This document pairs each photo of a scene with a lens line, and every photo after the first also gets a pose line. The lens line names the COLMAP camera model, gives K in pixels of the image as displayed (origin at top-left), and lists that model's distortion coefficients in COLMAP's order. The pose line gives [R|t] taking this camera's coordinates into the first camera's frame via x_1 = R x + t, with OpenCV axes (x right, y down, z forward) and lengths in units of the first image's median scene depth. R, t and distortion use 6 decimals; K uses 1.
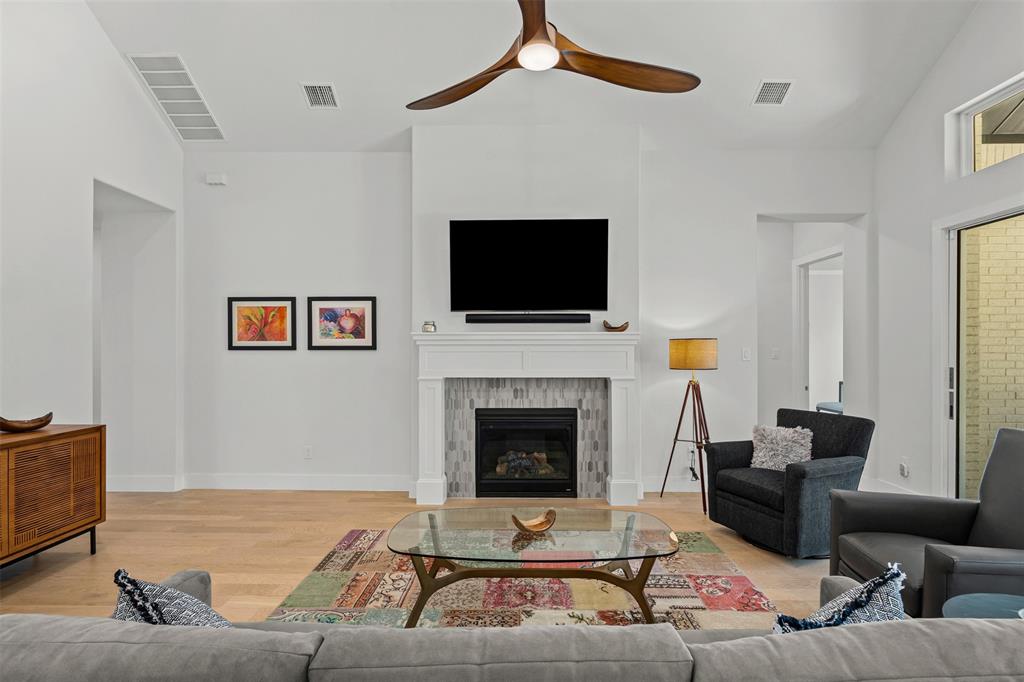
lens RADIAL K [[473.4, 0, 512.9], [0, 473.4, 348.1], [0, 0, 1]] dist [-0.002372, 0.000688]
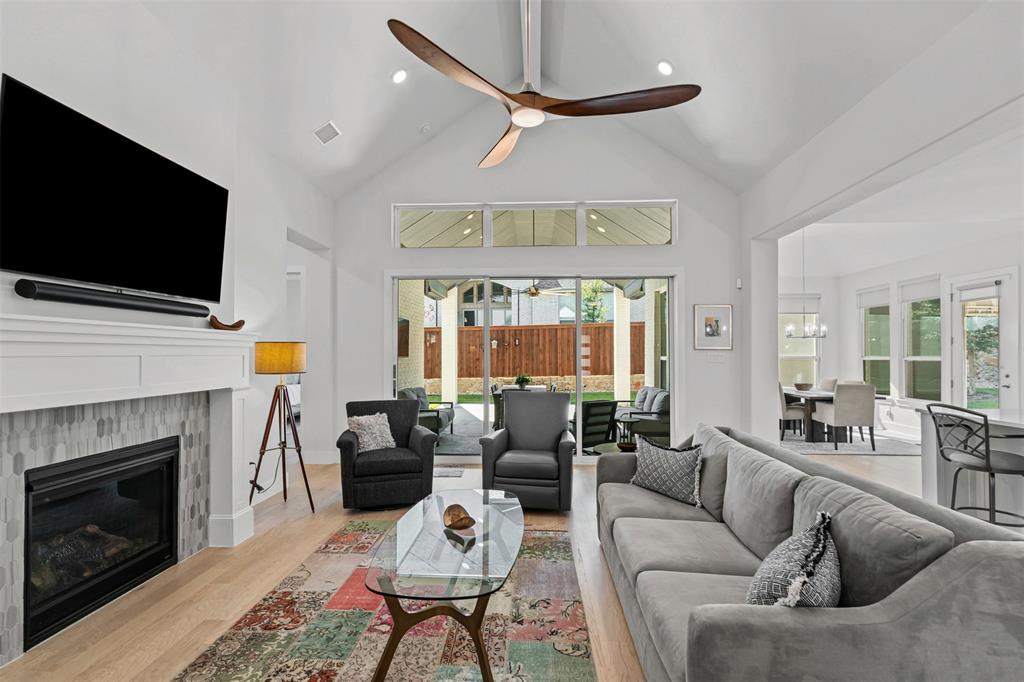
lens RADIAL K [[473.4, 0, 510.2], [0, 473.4, 350.9], [0, 0, 1]] dist [-0.002372, 0.000688]
pose [[0.037309, 0.007911, 0.999272, -0.554370], [-0.003854, 0.999962, -0.007772, 0.004344], [-0.999296, -0.003562, 0.037338, 0.479213]]
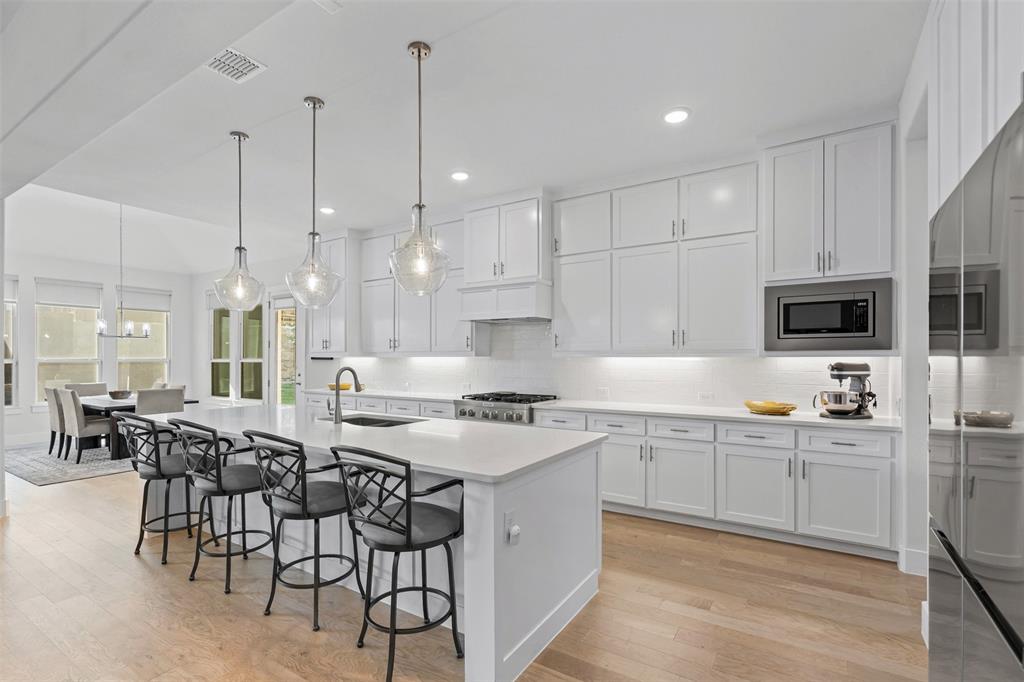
lens RADIAL K [[473.4, 0, 517.5], [0, 473.4, 359.1], [0, 0, 1]] dist [-0.002372, 0.000688]
pose [[-0.857191, -0.001212, 0.514997, -0.596128], [-0.002200, 0.999997, -0.001307, 0.006823], [-0.514993, -0.002253, -0.857191, 0.069790]]
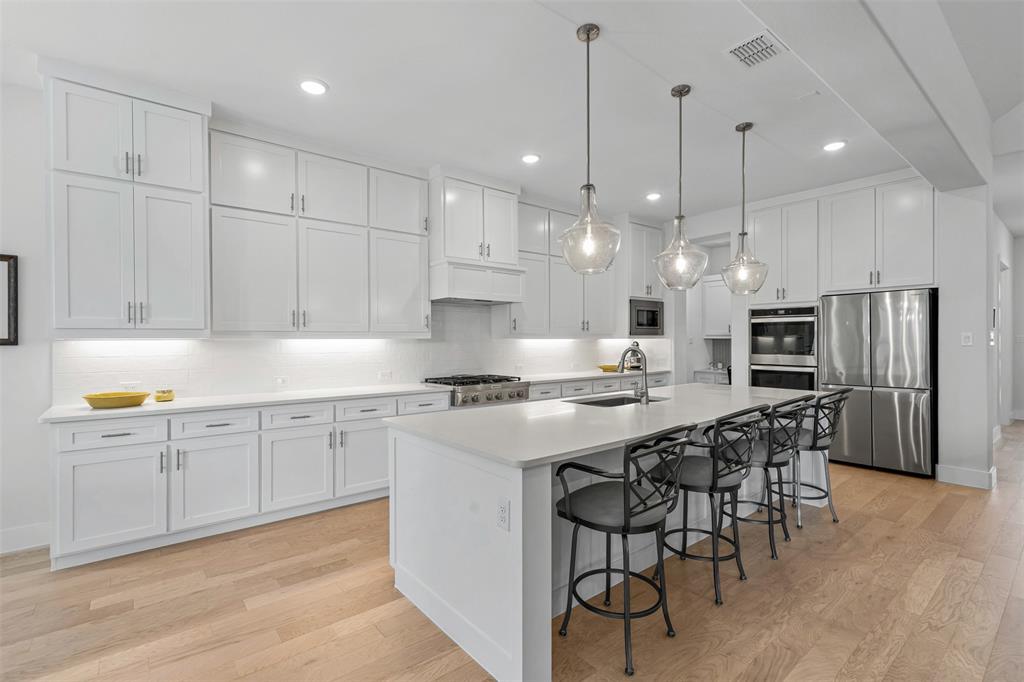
lens RADIAL K [[490.4, 0, 515.7], [0, 490.4, 333.5], [0, 0, 1]] dist [0.000918, 0.000710]
pose [[-0.754293, -0.006204, -0.656508, 0.677812], [0.005070, 0.999870, -0.015275, 0.006014], [0.656518, -0.014850, -0.754164, 0.046525]]
